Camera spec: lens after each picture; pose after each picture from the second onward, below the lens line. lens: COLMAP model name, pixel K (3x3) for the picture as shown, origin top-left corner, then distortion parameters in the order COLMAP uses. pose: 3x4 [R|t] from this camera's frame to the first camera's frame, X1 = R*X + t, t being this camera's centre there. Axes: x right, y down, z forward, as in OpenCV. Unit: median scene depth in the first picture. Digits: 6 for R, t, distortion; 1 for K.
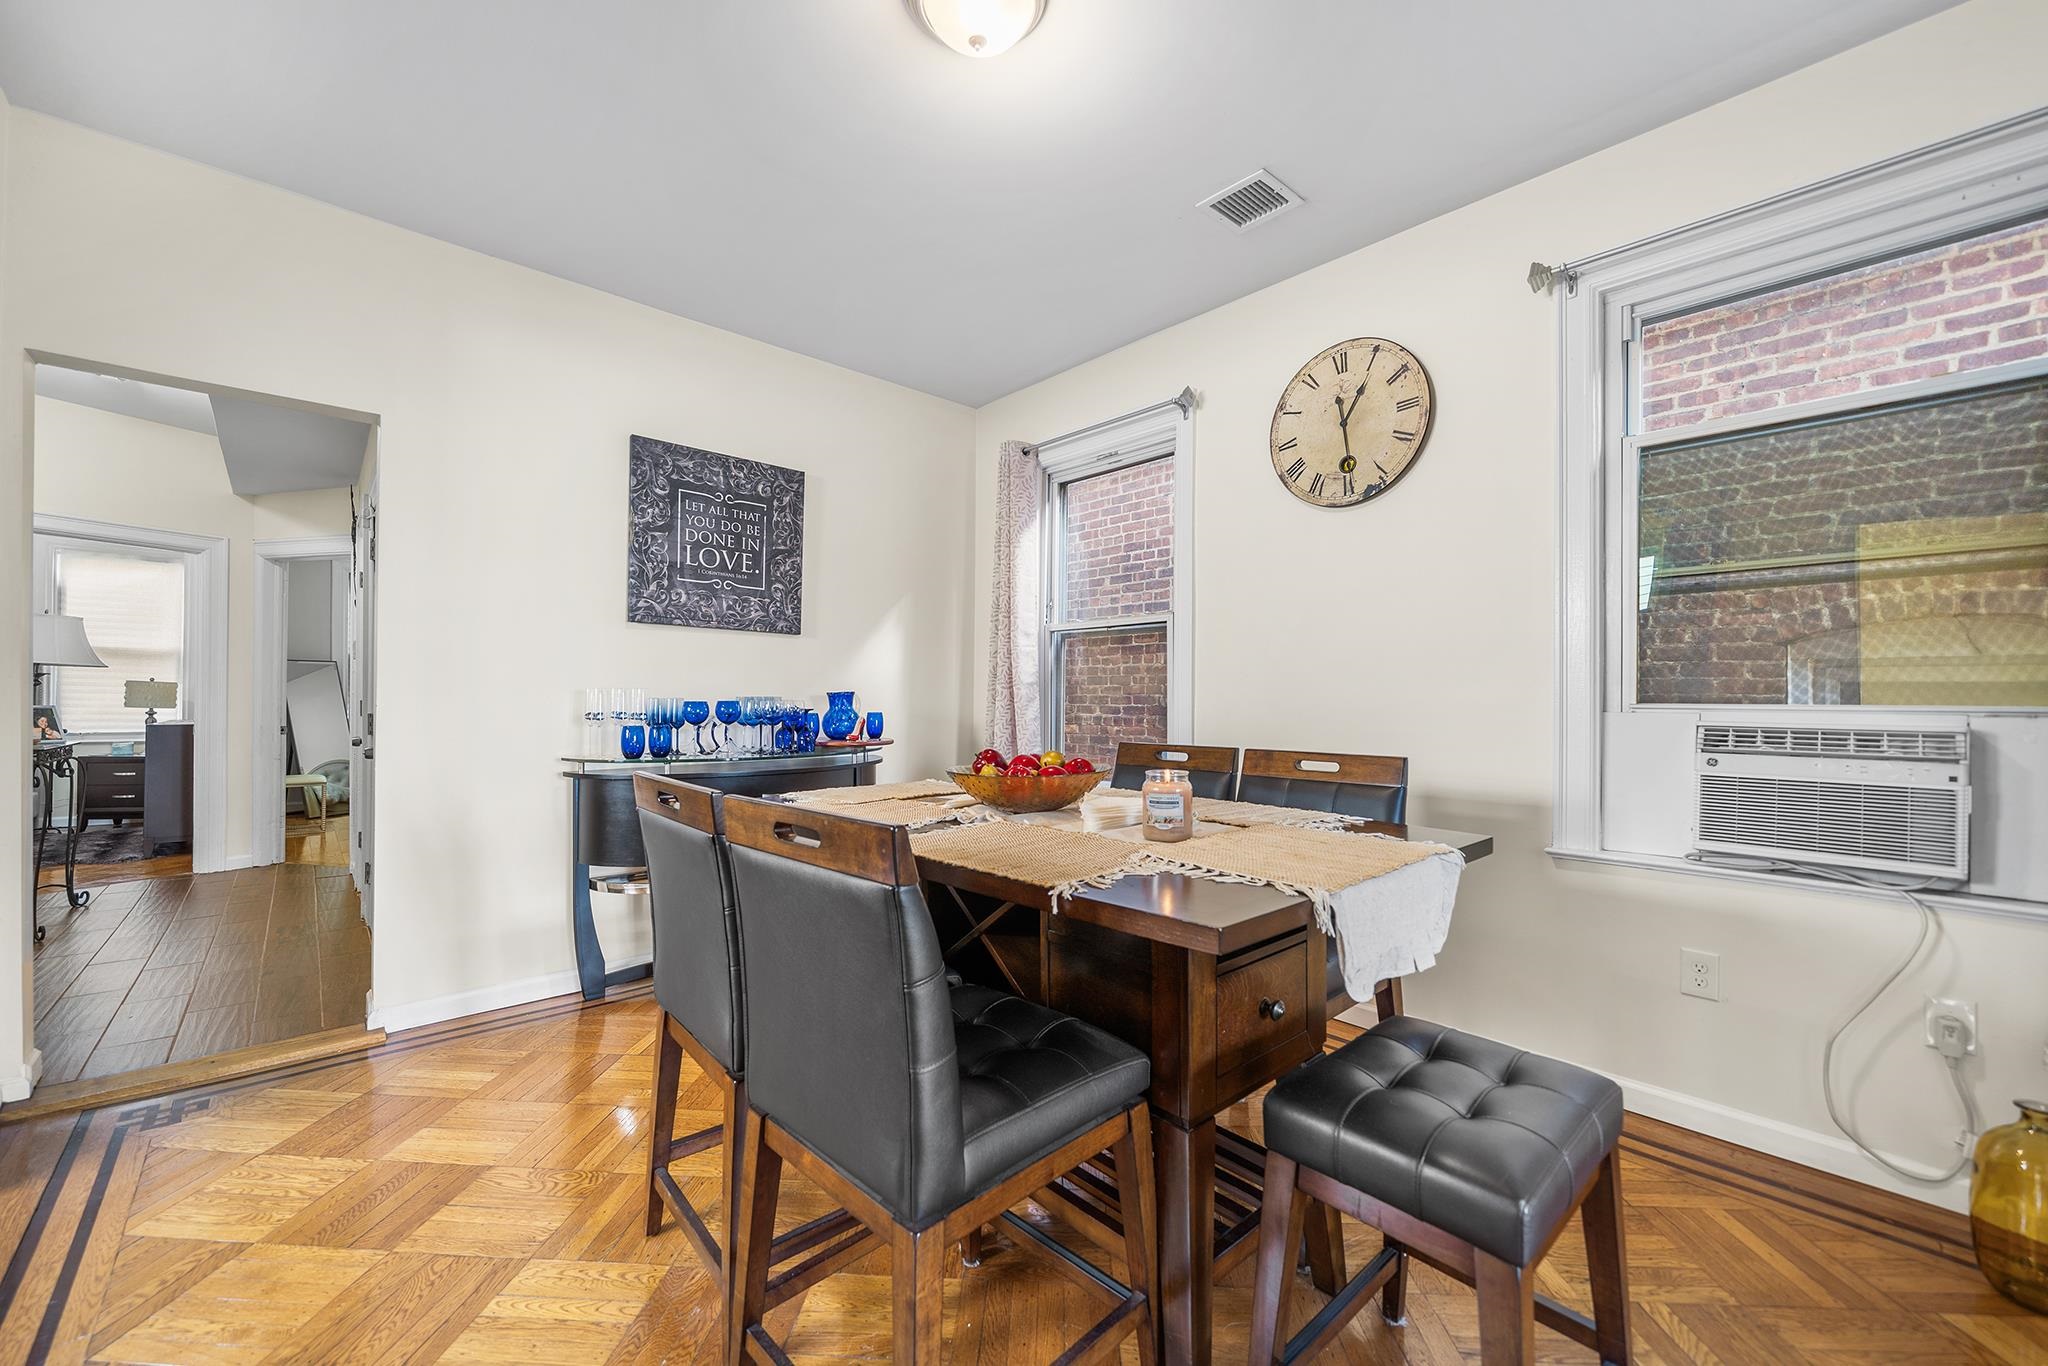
lens RADIAL K [[813.6, 0, 1025.5], [0, 813.6, 687.3], [0, 0, 1]] dist [0.001859, 0.000125]
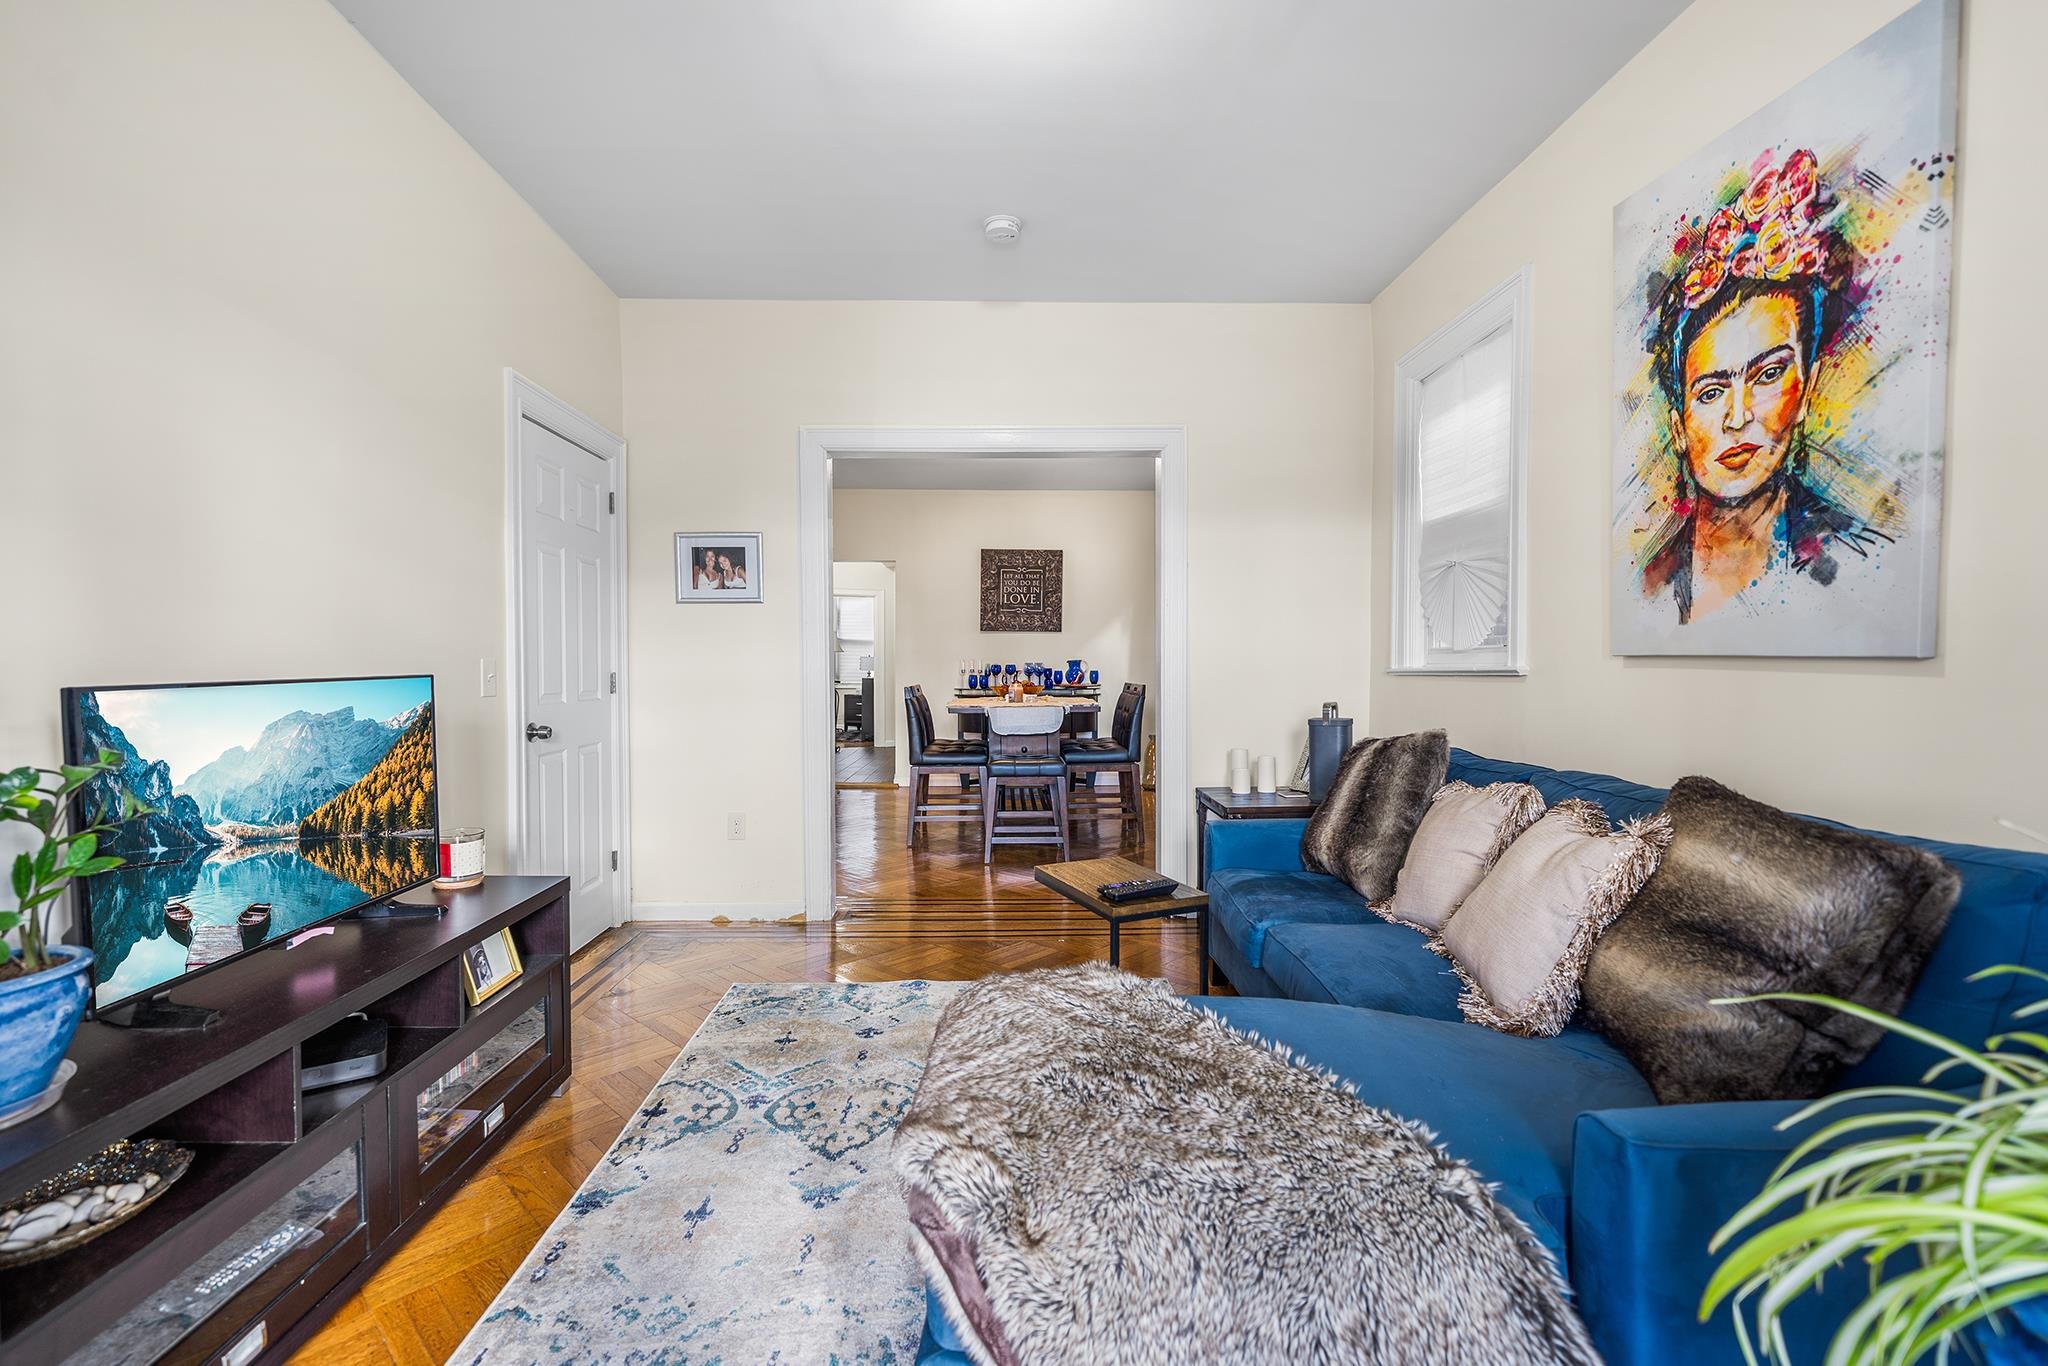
lens RADIAL K [[922.6, 0, 1021.8], [0, 922.6, 688.0], [0, 0, 1]] dist [-0.001024, 0.000601]
pose [[0.767056, 0.010491, -0.641494, 1.147900], [0.014539, 0.999325, 0.033727, -0.004344], [0.641415, -0.035197, 0.766386, -0.840052]]
